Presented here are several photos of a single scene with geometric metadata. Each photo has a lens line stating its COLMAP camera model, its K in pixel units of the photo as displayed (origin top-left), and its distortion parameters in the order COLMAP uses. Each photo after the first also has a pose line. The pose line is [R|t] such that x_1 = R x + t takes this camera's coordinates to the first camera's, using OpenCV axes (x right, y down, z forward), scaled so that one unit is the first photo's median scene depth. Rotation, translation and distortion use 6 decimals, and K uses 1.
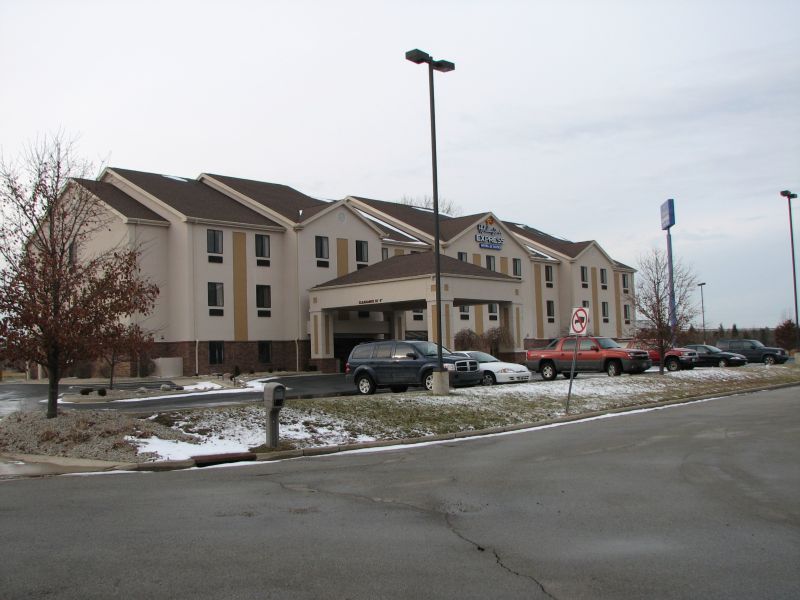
lens RADIAL K [[907.4, 0, 400.0], [0, 907.4, 300.0], [0, 0, 1]] dist [-0.105262, 0.009418]
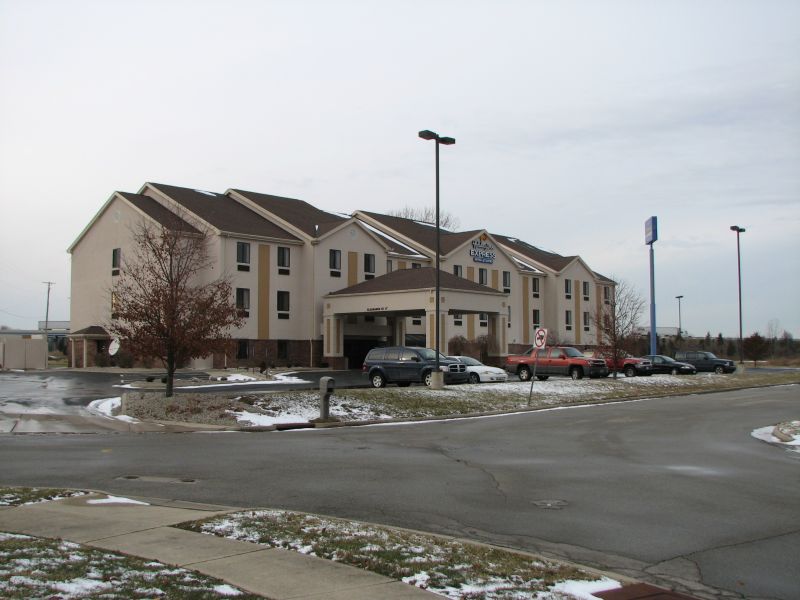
lens RADIAL K [[907.4, 0, 400.0], [0, 907.4, 300.0], [0, 0, 1]] dist [-0.105262, 0.009418]
pose [[0.999528, 0.030270, 0.005300, -0.010779], [-0.030285, 0.999538, 0.002726, -0.015197], [-0.005215, -0.002885, 0.999982, -0.175093]]
